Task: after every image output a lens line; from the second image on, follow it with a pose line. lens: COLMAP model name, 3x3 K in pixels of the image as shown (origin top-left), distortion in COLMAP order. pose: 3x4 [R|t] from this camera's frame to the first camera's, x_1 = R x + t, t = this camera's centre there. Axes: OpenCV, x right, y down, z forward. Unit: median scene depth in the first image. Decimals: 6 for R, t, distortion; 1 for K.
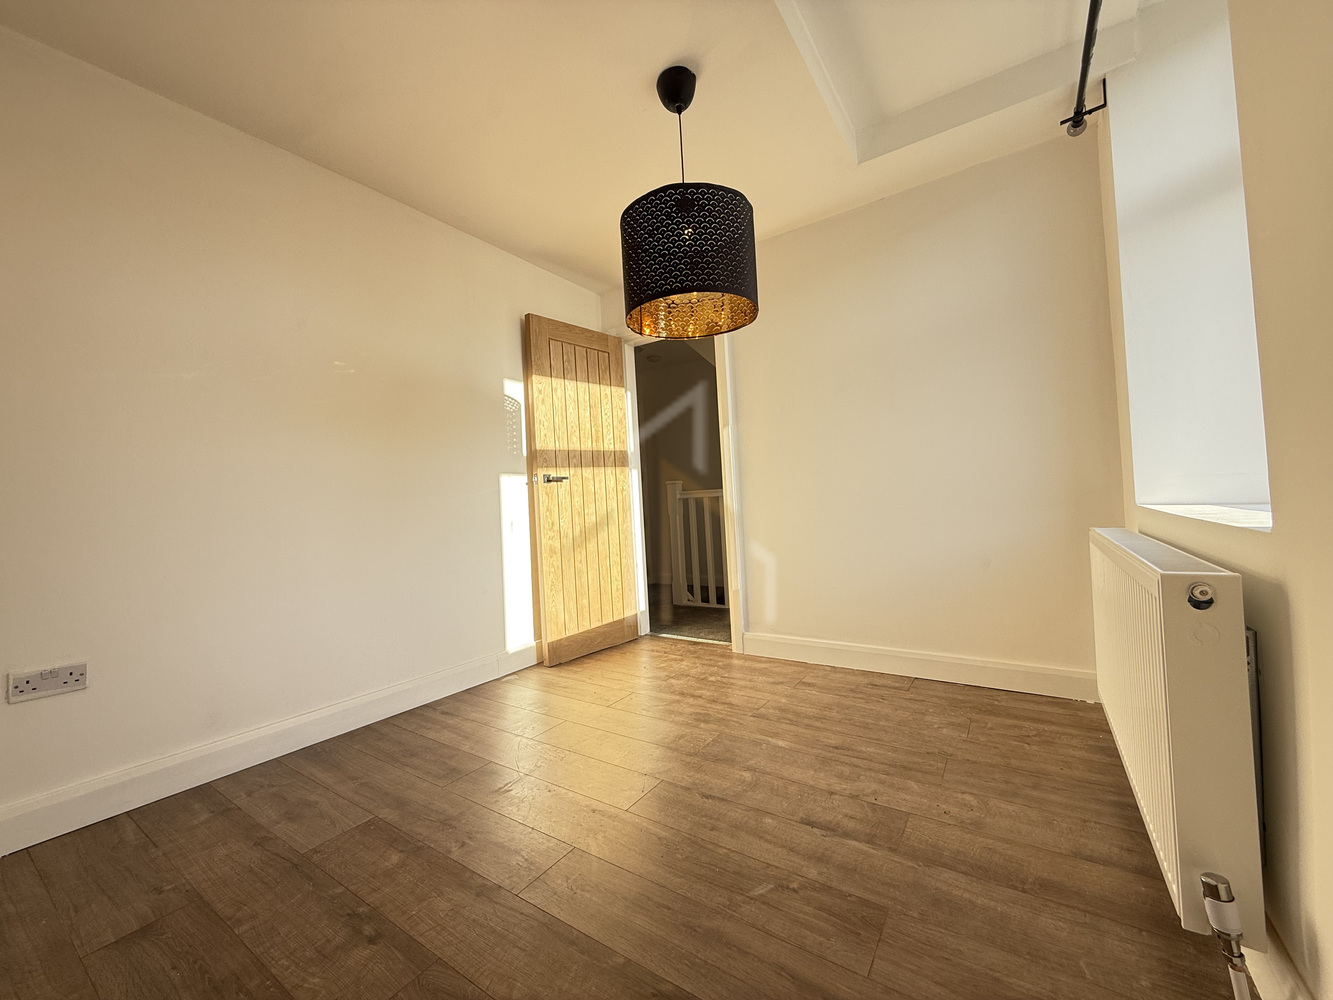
lens RADIAL K [[530.5, 0, 662.9], [0, 530.5, 499.6], [0, 0, 1]] dist [-0.000506, 0.000255]
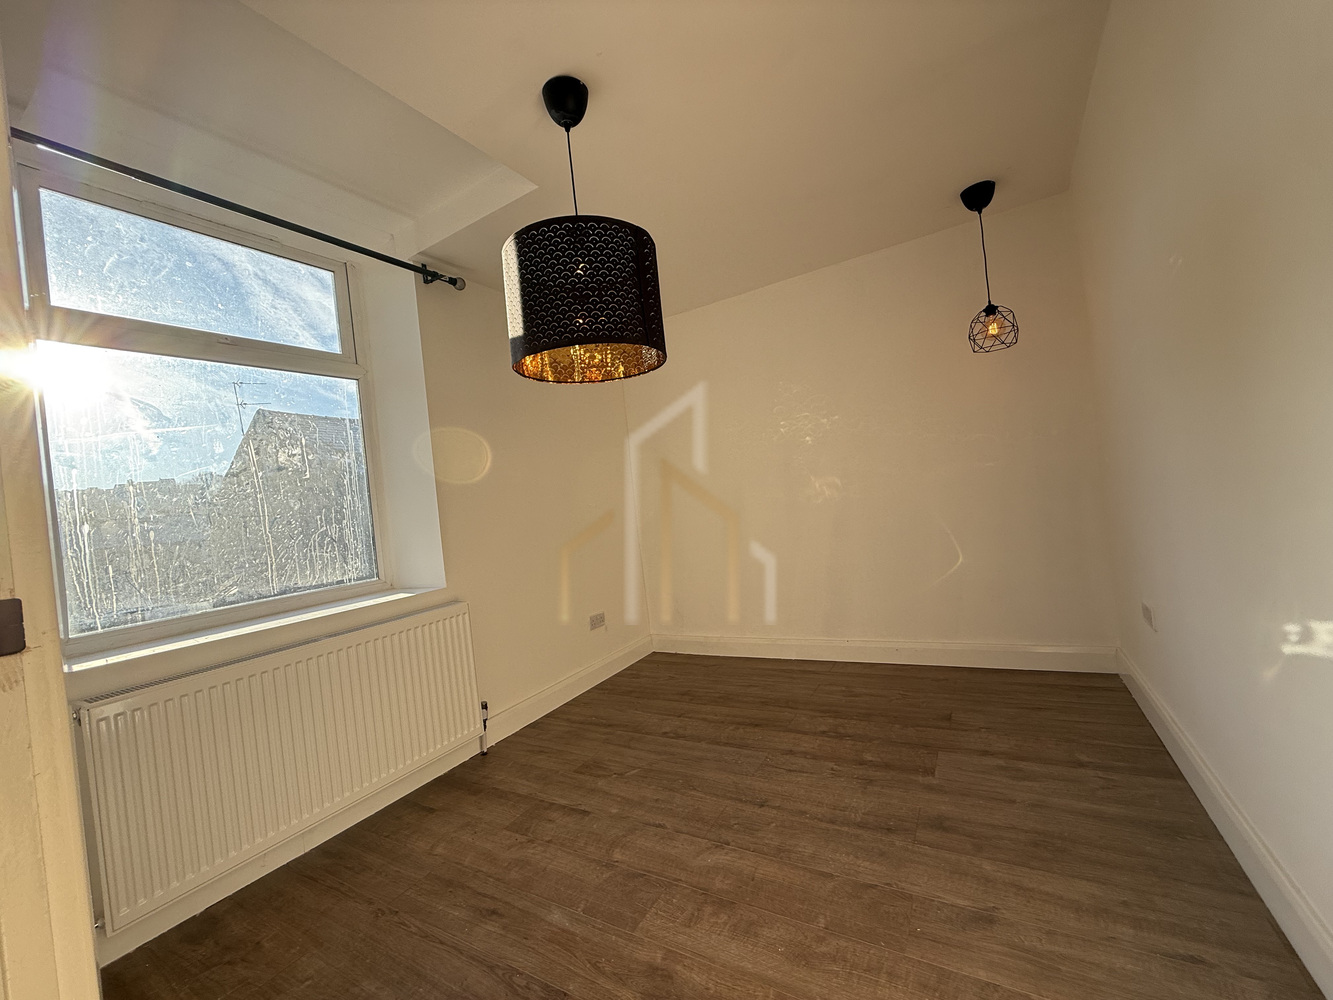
lens RADIAL K [[530.5, 0, 662.9], [0, 530.5, 499.6], [0, 0, 1]] dist [-0.000506, 0.000255]
pose [[-0.985708, 0.162060, -0.046007, 0.016698], [0.162276, 0.986745, -0.000979, -0.120006], [0.045239, -0.008431, -0.998941, 2.187206]]
